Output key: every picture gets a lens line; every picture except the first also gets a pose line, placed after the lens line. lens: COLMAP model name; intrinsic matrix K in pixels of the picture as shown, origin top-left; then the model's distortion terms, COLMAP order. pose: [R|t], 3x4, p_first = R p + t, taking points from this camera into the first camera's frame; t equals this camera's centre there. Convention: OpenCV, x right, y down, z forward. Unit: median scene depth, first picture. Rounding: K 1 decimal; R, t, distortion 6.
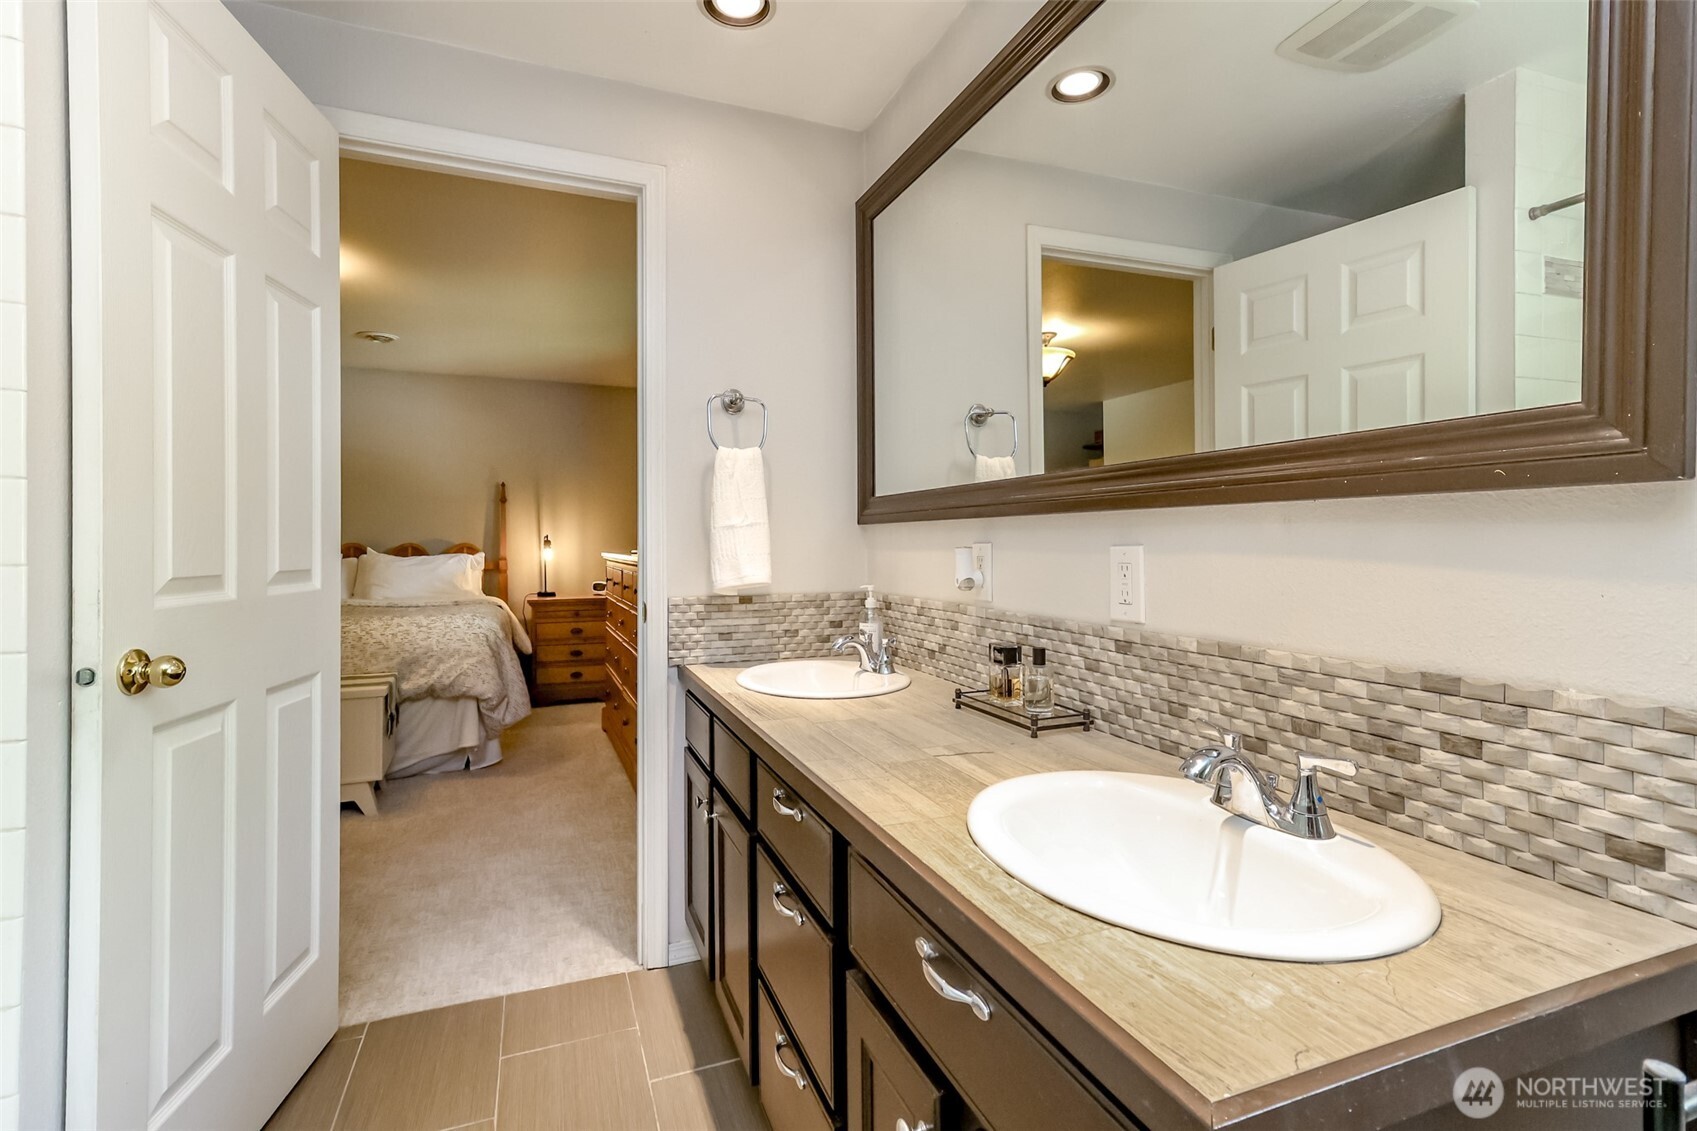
lens RADIAL K [[796.9, 0, 844.8], [0, 796.9, 543.5], [0, 0, 1]] dist [0.000906, -0.000021]
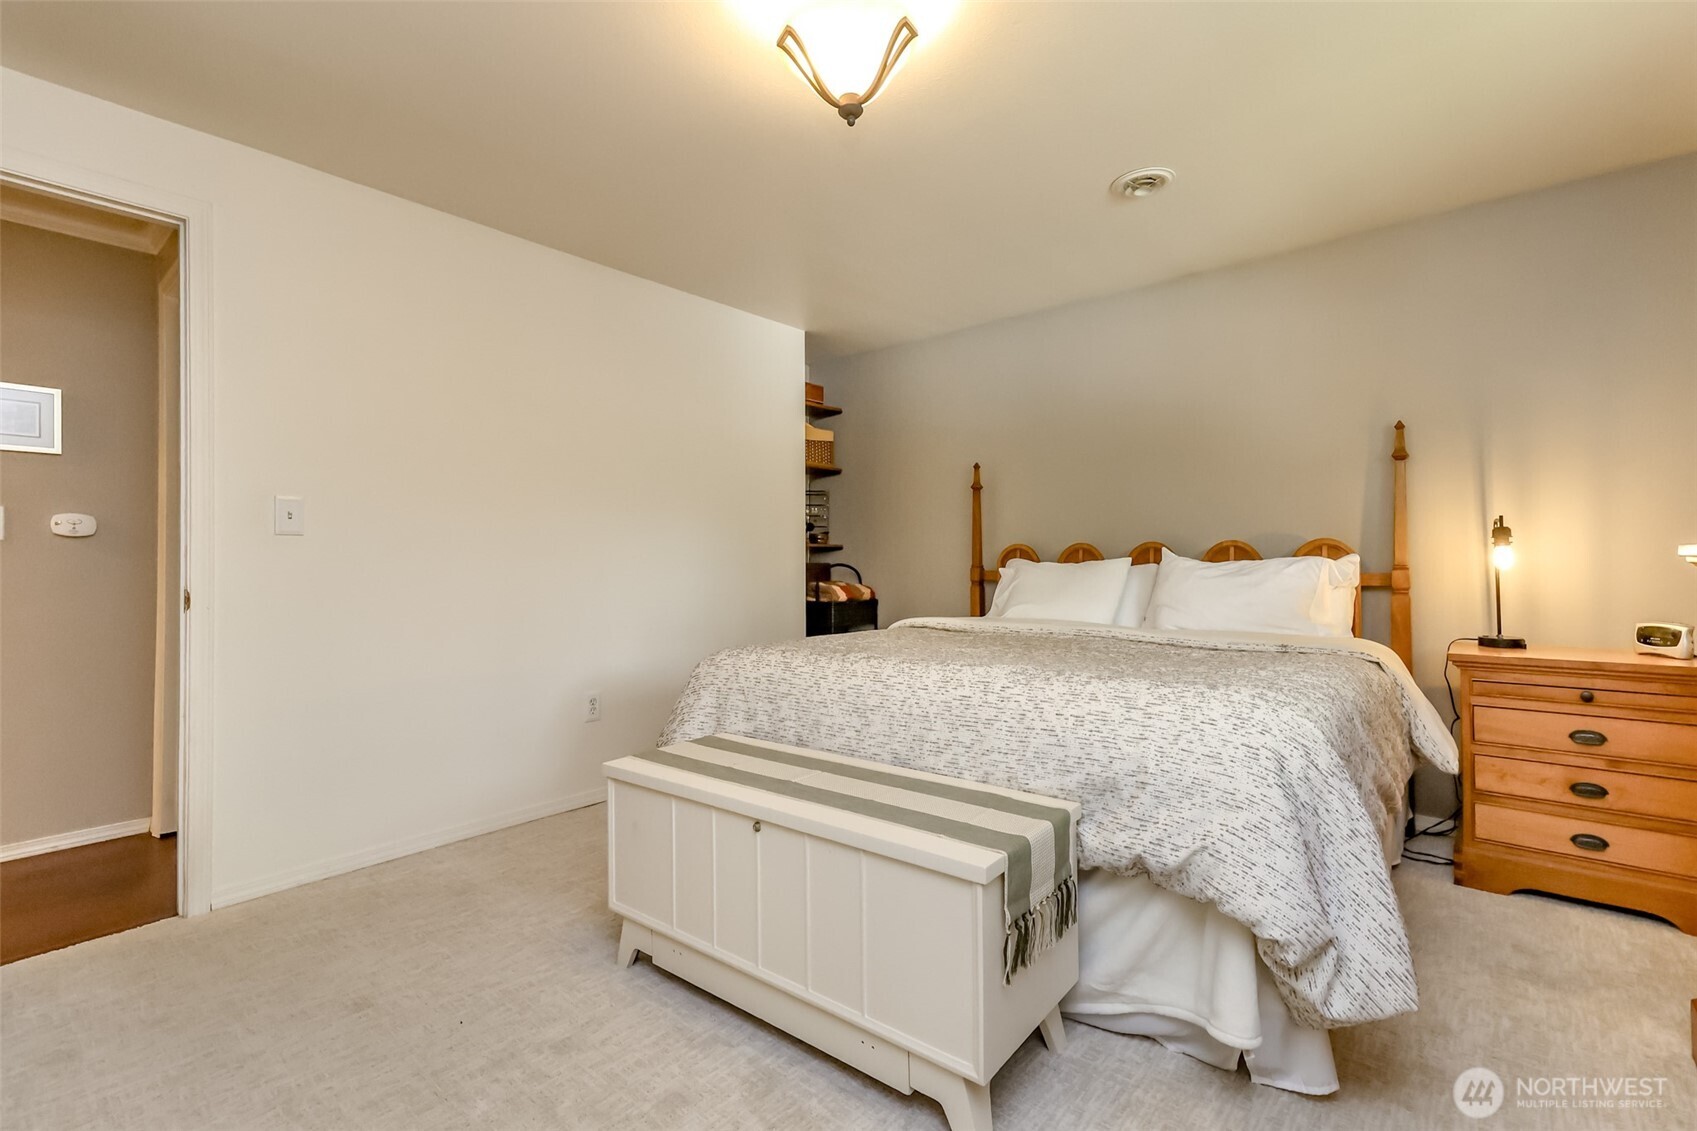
lens RADIAL K [[796.9, 0, 844.8], [0, 796.9, 543.5], [0, 0, 1]] dist [0.000906, -0.000021]
pose [[0.477275, -0.023016, -0.878453, -0.213529], [0.003311, 0.999697, -0.024394, 0.022529], [0.878748, 0.008735, 0.477206, 0.639474]]
